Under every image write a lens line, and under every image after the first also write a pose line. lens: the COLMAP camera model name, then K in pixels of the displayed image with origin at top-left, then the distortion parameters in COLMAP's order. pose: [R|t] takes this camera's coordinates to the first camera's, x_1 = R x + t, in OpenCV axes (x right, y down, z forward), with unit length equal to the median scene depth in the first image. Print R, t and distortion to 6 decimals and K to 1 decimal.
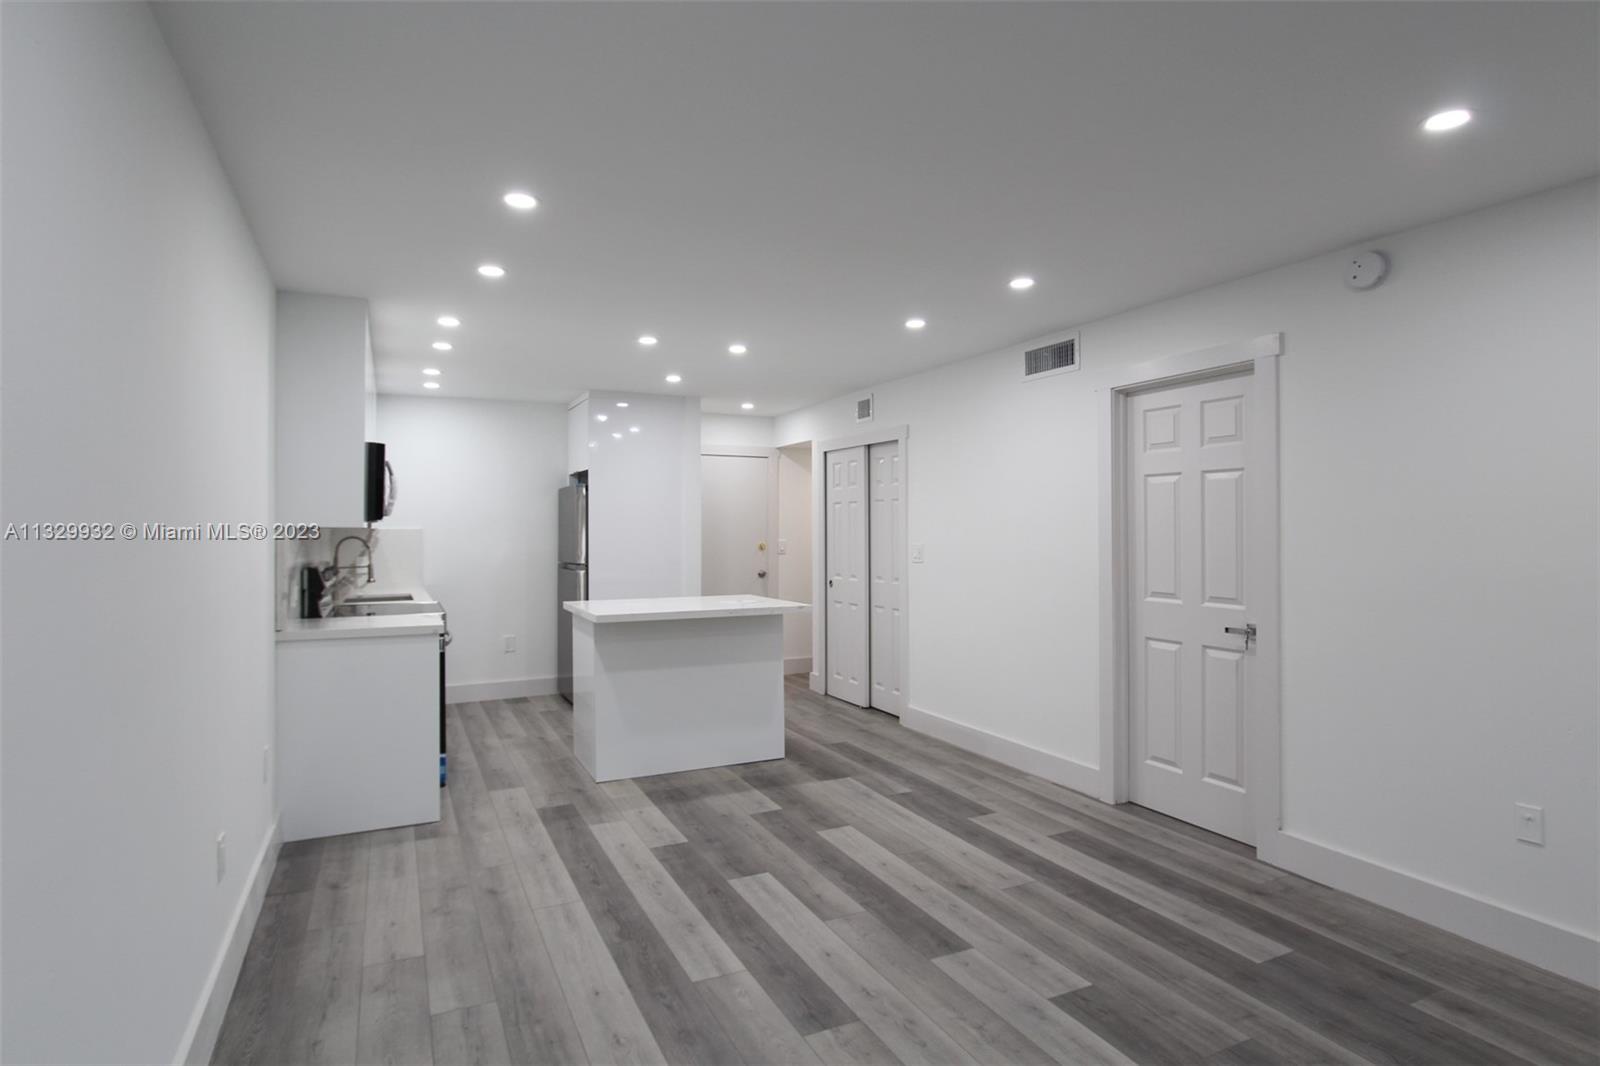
lens RADIAL K [[863.4, 0, 805.3], [0, 863.4, 526.0], [0, 0, 1]] dist [-0.020269, 0.003700]
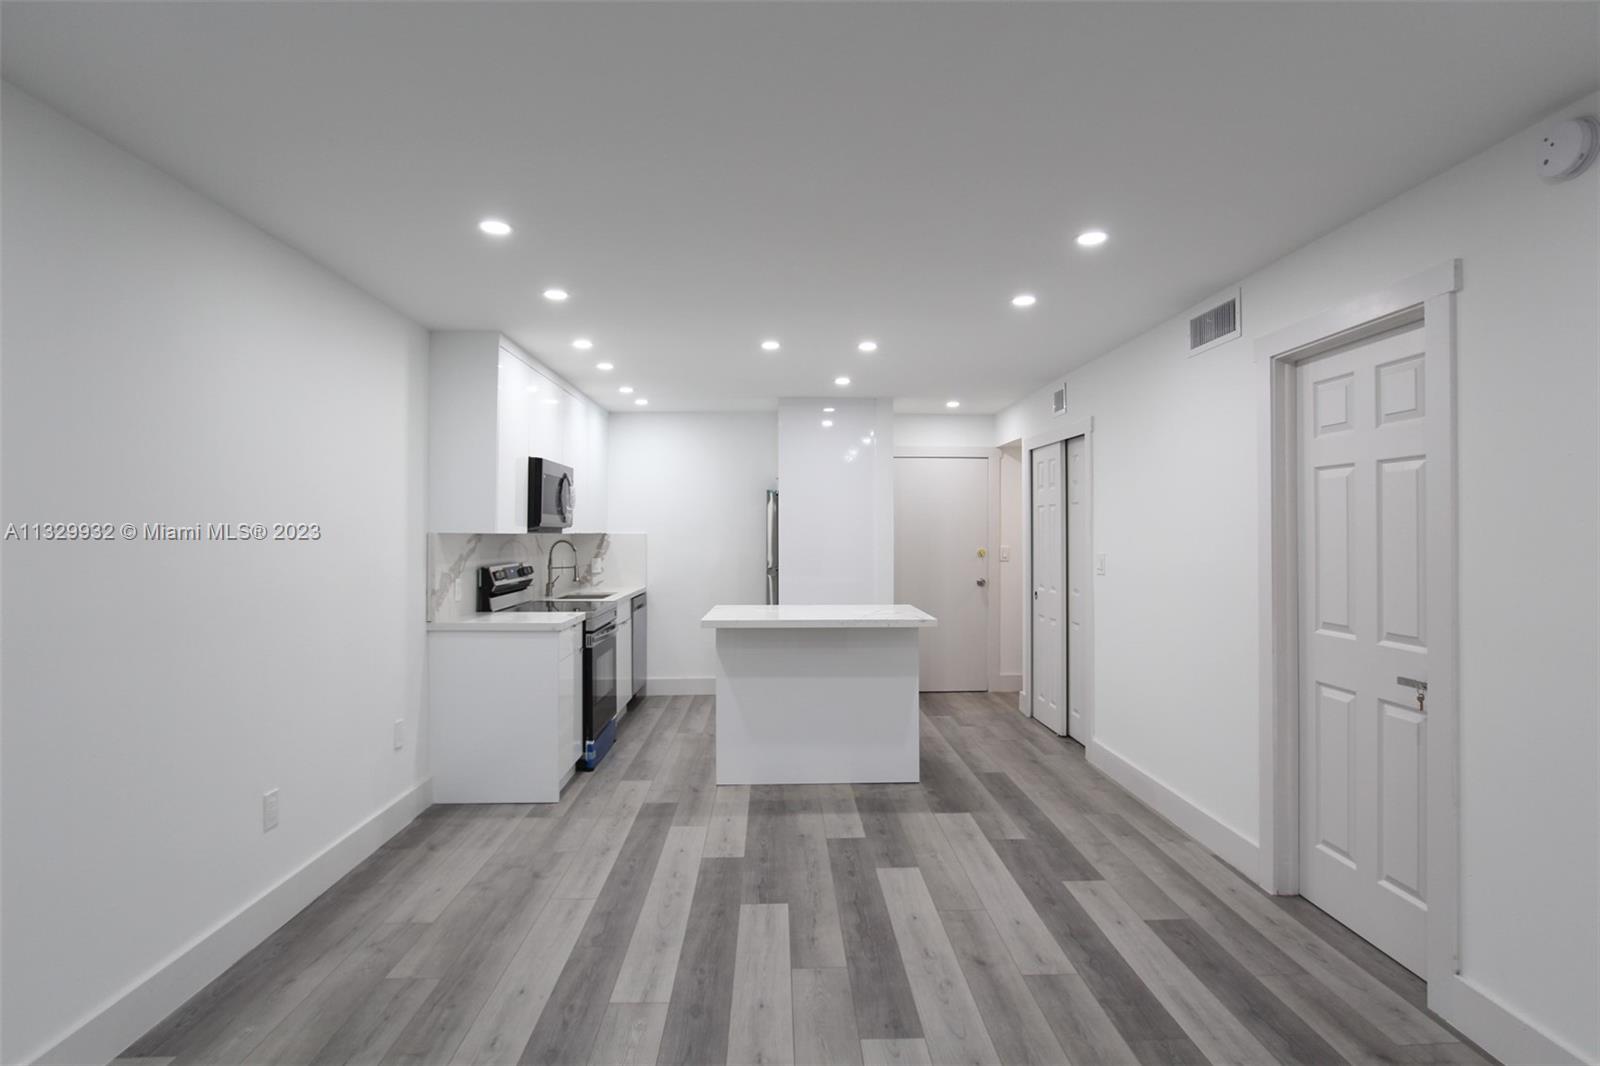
lens RADIAL K [[863.4, 0, 797.7], [0, 863.4, 526.1], [0, 0, 1]] dist [-0.020269, 0.003700]
pose [[0.910991, 0.000057, -0.412427, 0.289550], [-0.001167, 0.999996, -0.002439, -0.005345], [0.412426, 0.002703, 0.910987, 0.122840]]
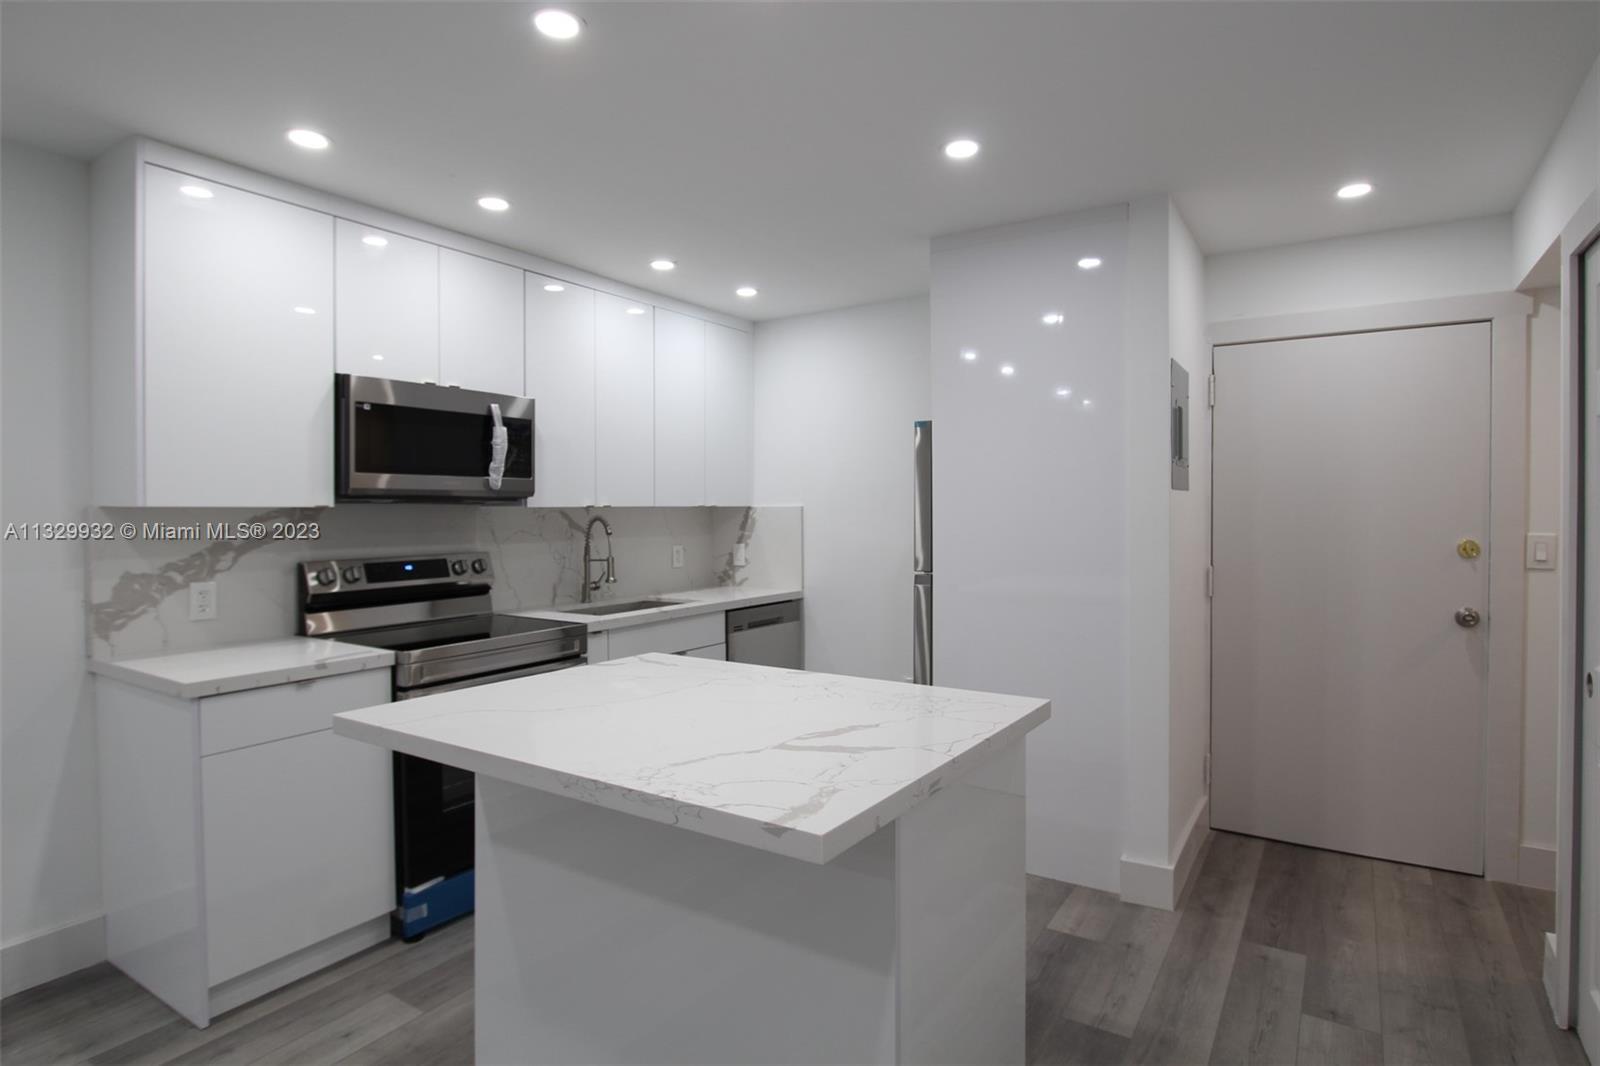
lens RADIAL K [[863.4, 0, 800.6], [0, 863.4, 524.1], [0, 0, 1]] dist [-0.020269, 0.003700]
pose [[0.515441, 0.016708, -0.856762, 0.236946], [0.006214, 0.999711, 0.023234, 0.002756], [0.856903, -0.017300, 0.515188, 1.009233]]
